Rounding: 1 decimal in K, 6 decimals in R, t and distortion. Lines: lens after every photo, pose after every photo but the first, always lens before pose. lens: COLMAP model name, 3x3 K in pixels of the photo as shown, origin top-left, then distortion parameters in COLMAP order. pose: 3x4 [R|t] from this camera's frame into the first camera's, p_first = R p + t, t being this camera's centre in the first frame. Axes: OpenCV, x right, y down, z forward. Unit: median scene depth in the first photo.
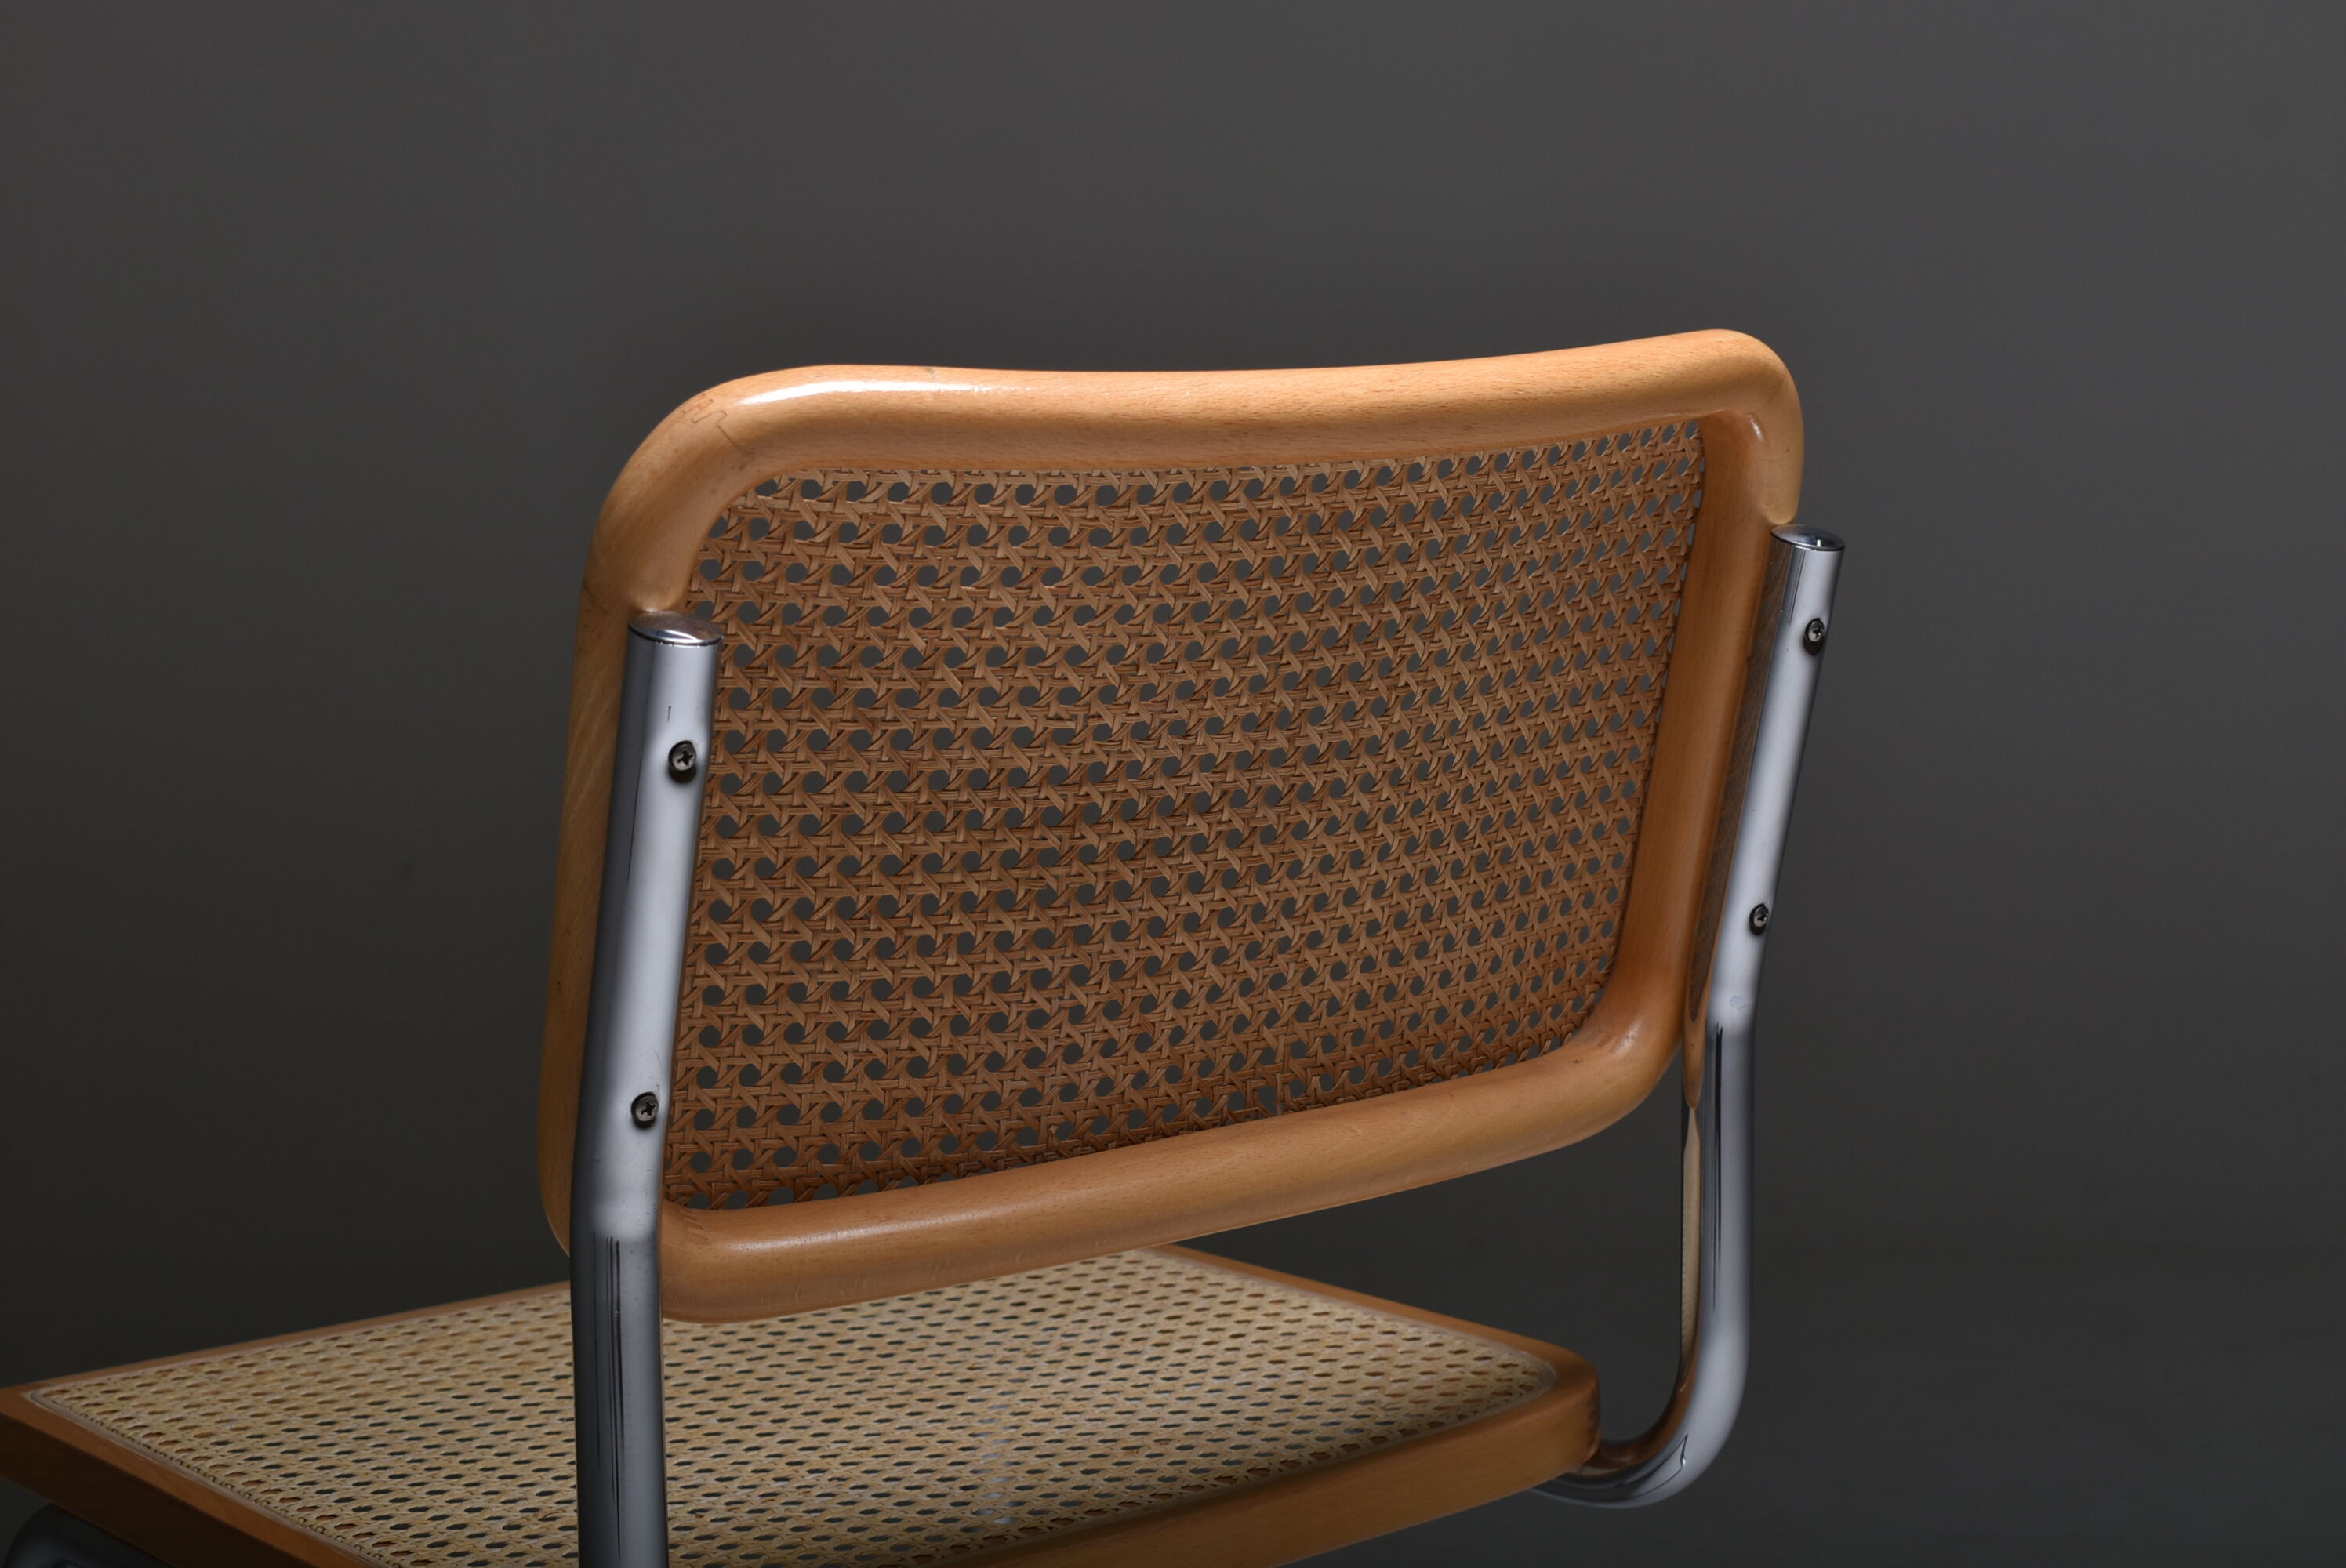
lens RADIAL K [[4045.9, 0, 1173.0], [0, 4045.9, 784.0], [0, 0, 1]] dist [-0.016102, -0.095672]
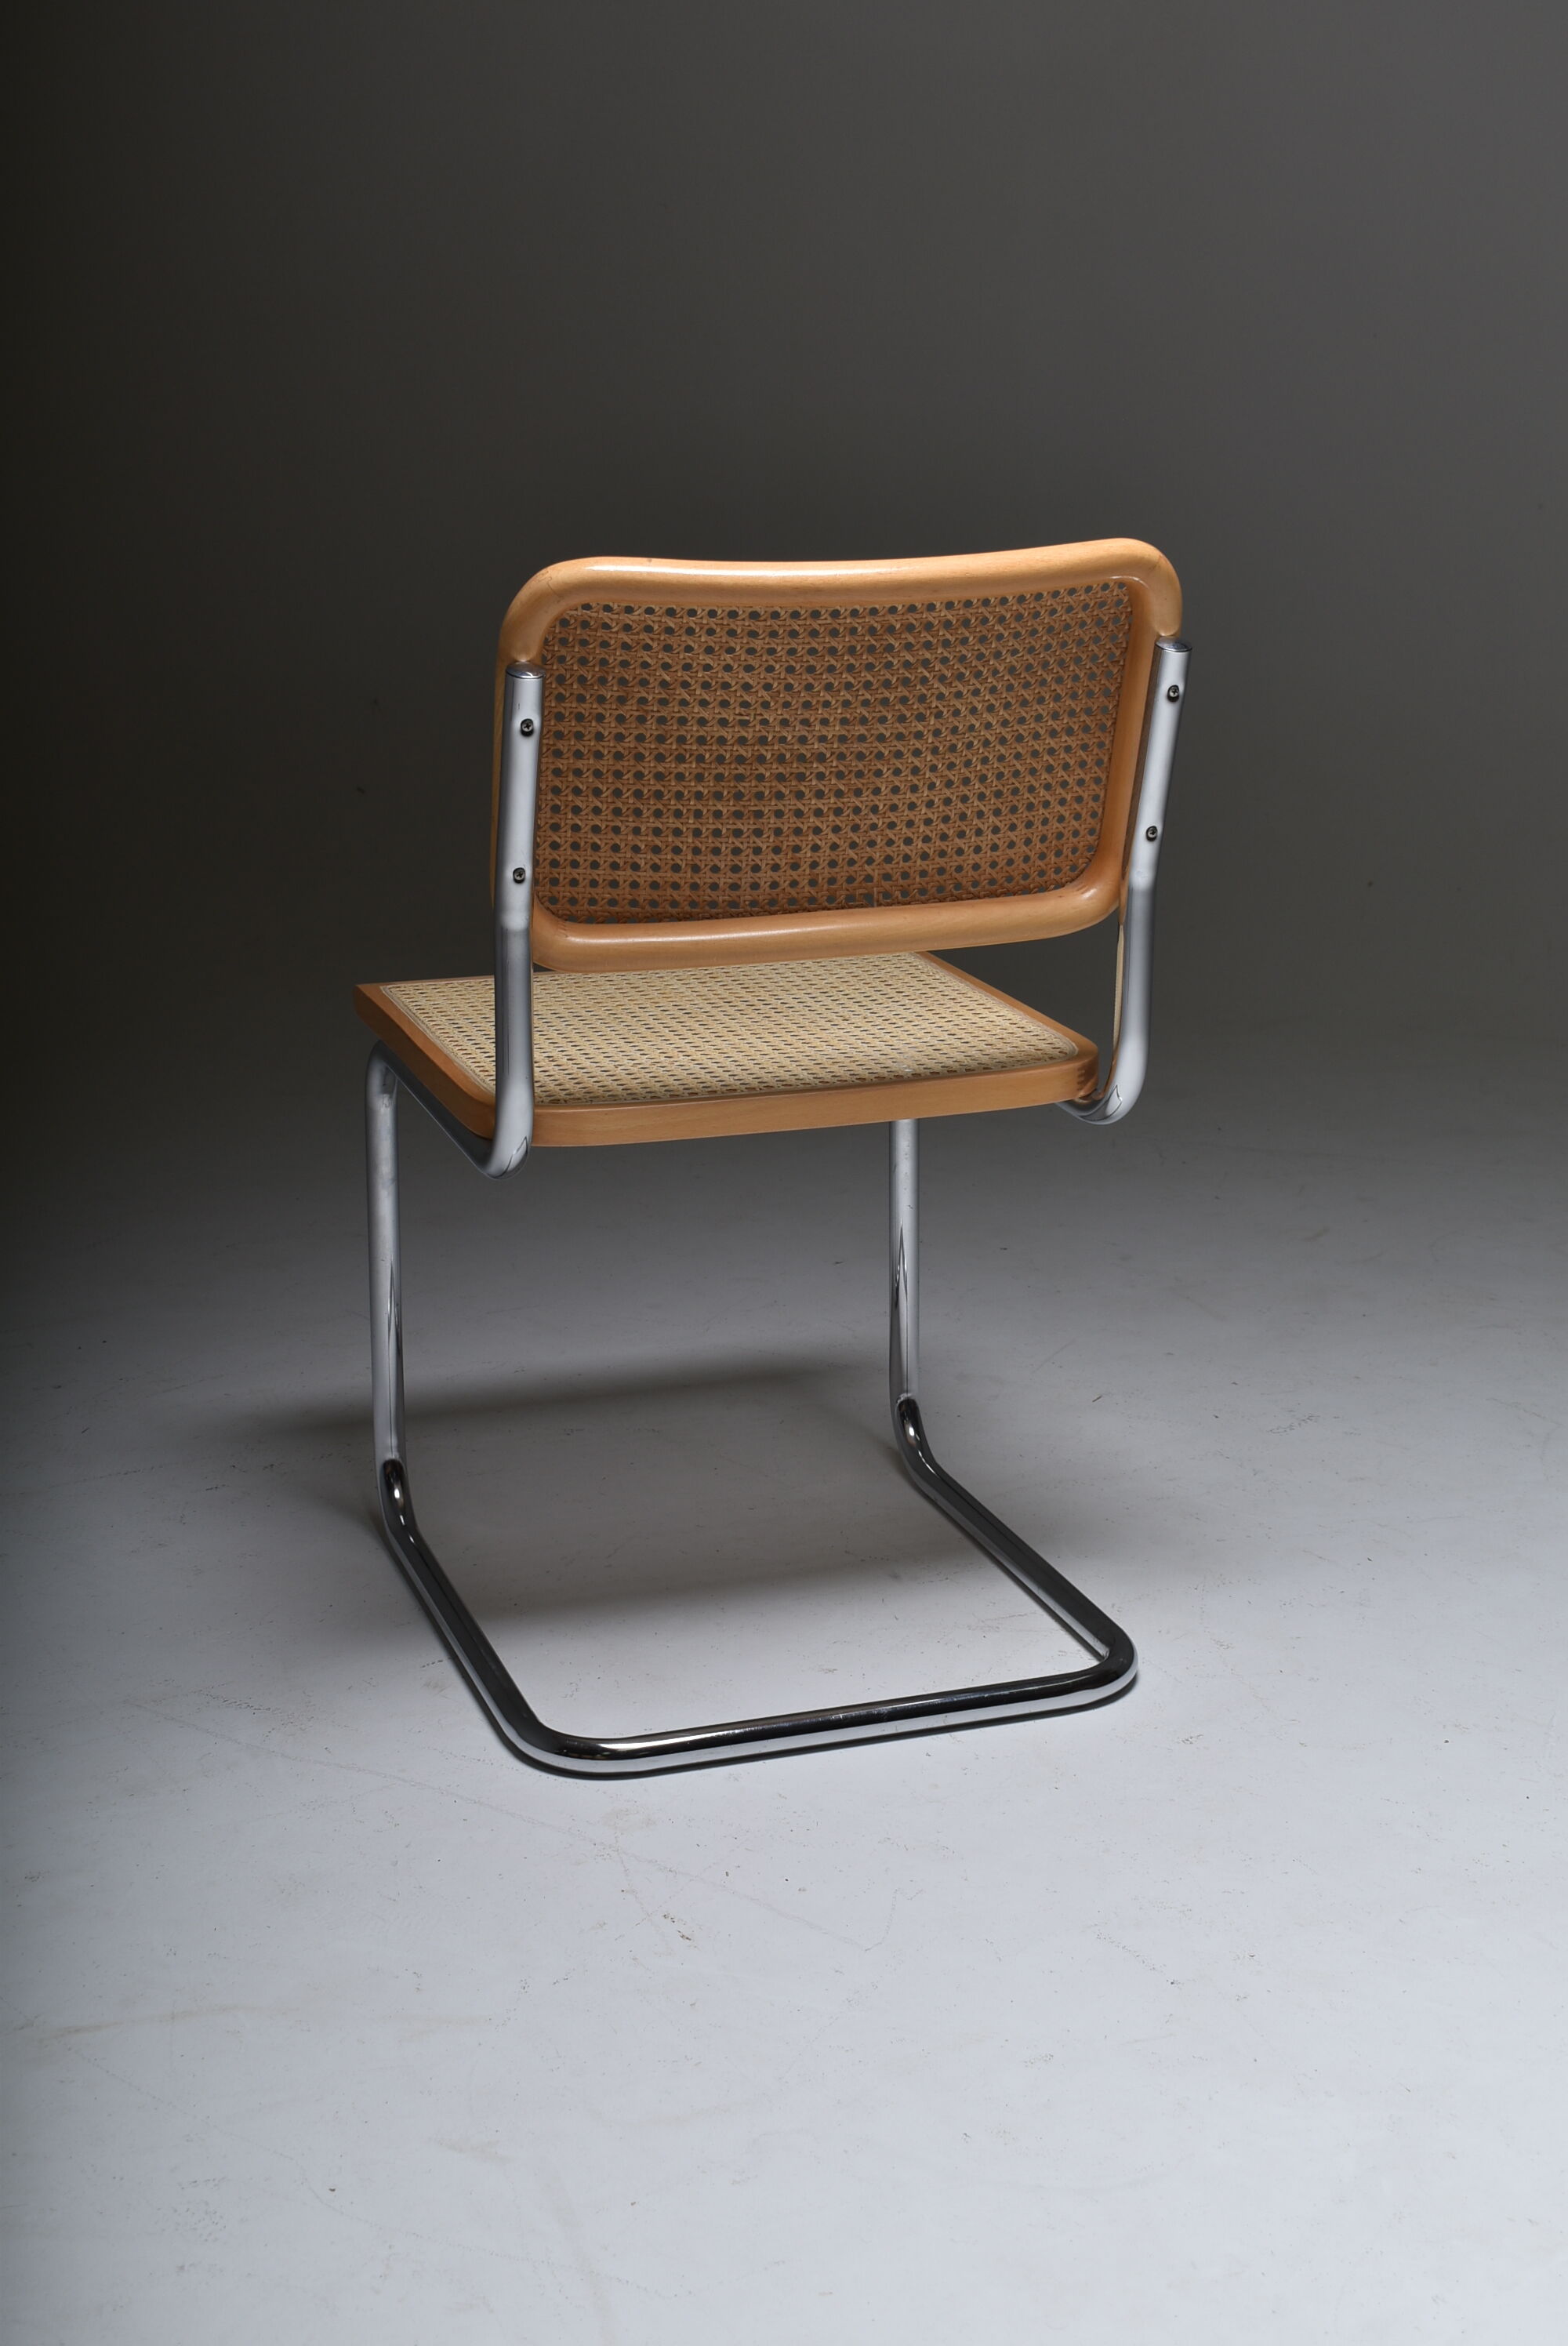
lens RADIAL K [[3322.1, 0, 784.0], [0, 3322.1, 1173.0], [0, 0, 1]] dist [-0.041818, -0.019401]
pose [[0.942097, 0.119446, -0.313347, 0.570659], [-0.066223, 0.982279, 0.175335, -0.086690], [0.328737, -0.144432, 0.933312, -0.683319]]
